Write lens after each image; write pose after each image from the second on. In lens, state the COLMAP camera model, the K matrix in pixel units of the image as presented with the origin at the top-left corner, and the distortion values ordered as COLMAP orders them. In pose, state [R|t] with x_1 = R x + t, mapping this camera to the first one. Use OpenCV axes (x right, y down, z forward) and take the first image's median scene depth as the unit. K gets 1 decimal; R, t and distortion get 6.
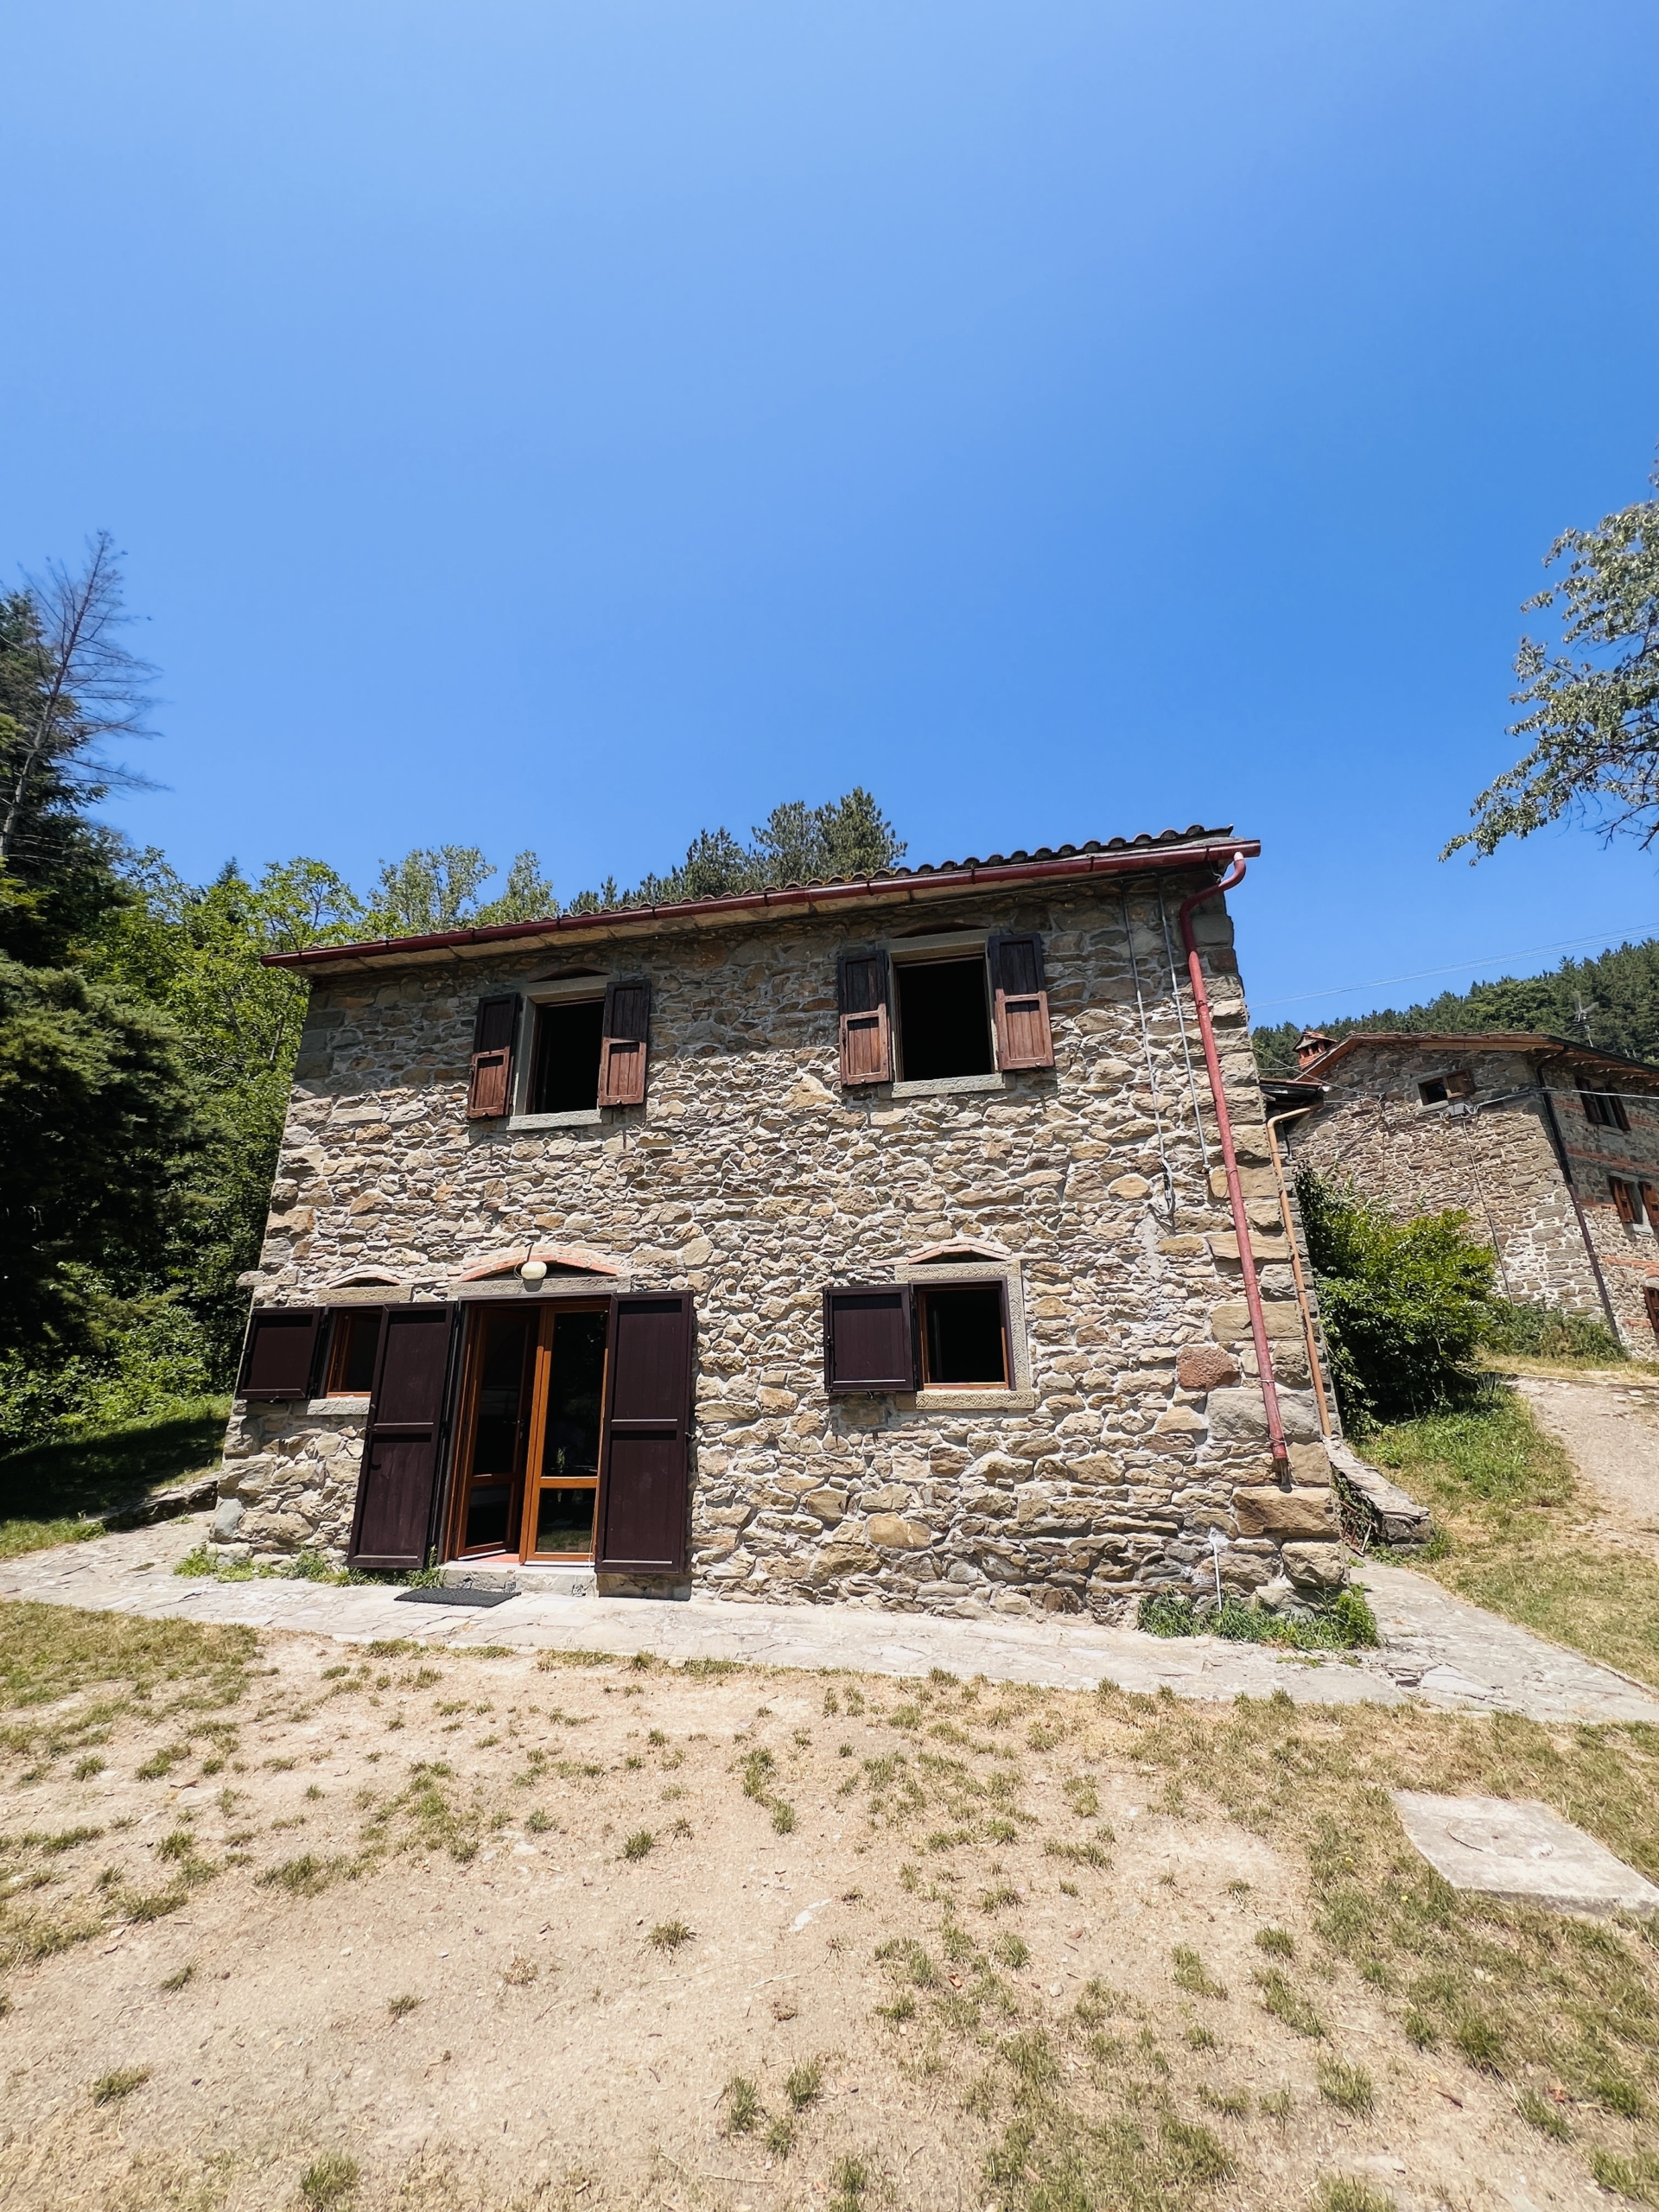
lens RADIAL K [[893.3, 0, 829.5], [0, 893.3, 1106.0], [0, 0, 1]] dist [0.002204, 0.000130]
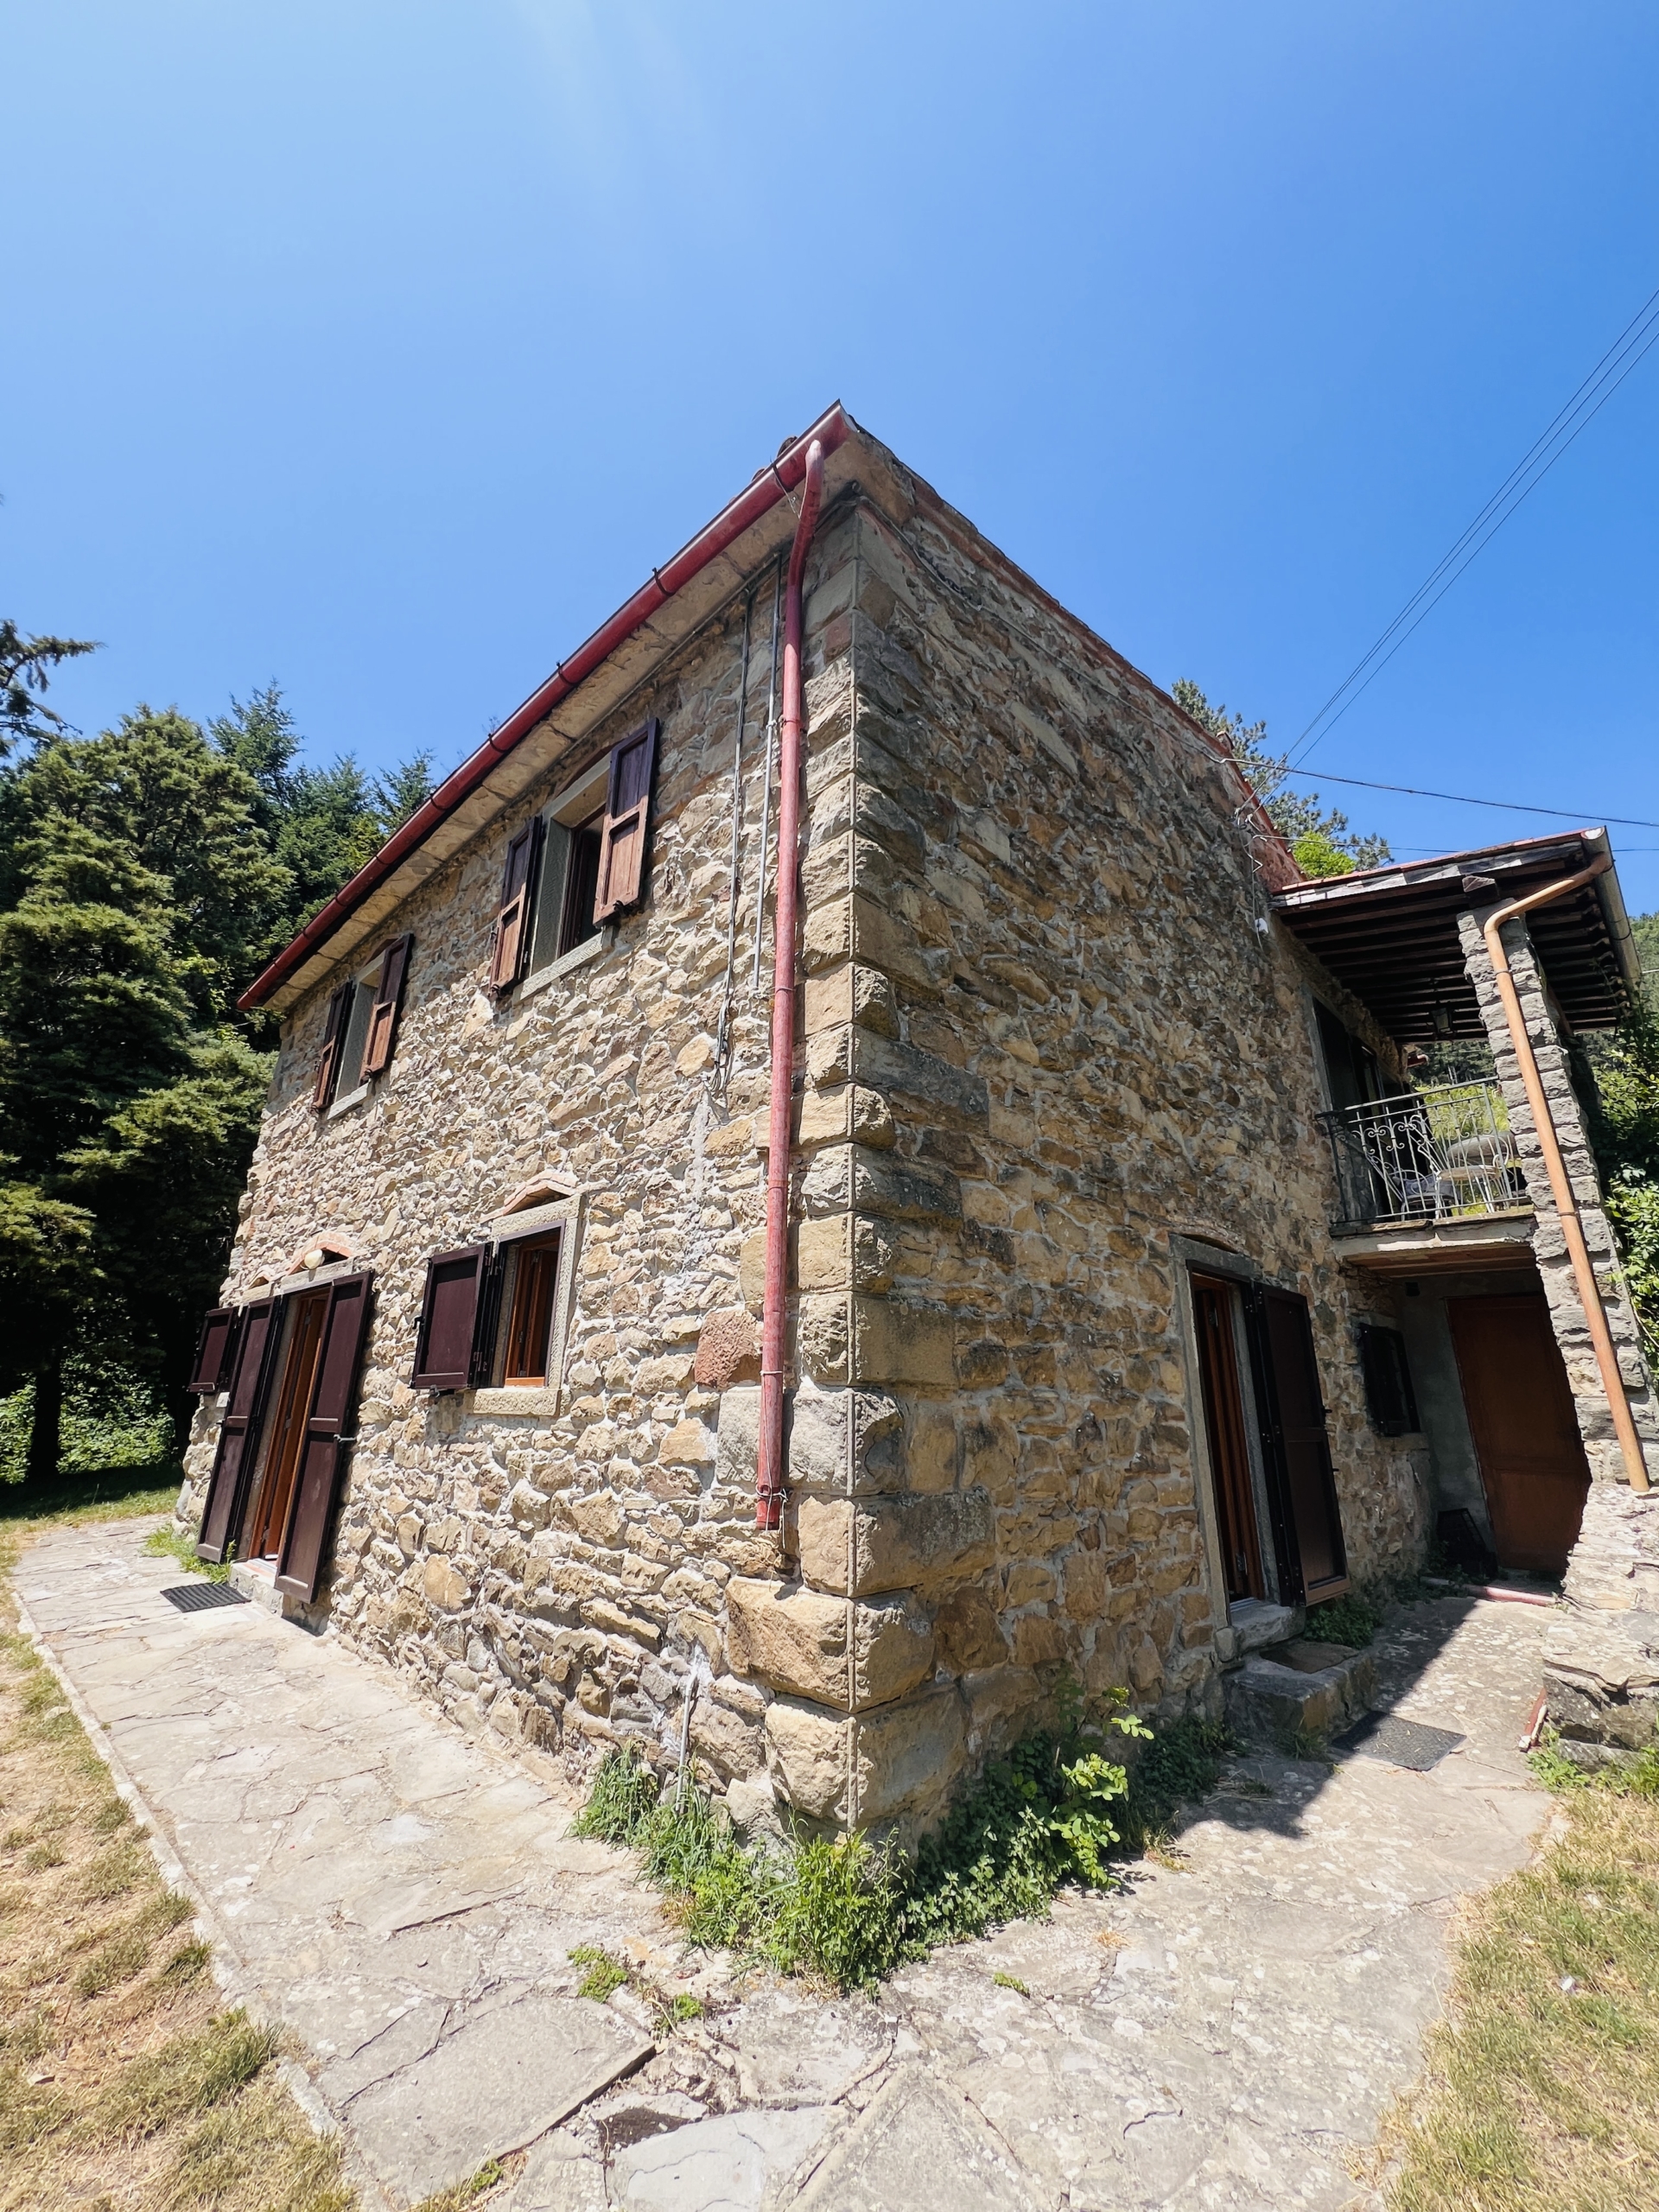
lens RADIAL K [[891.1, 0, 829.5], [0, 891.1, 1106.0], [0, 0, 1]] dist [0.002158, 0.000107]
pose [[0.842413, -0.155000, -0.516058, 0.775749], [0.155641, 0.986905, -0.042353, 0.176557], [0.515865, -0.044641, 0.855506, 0.565408]]
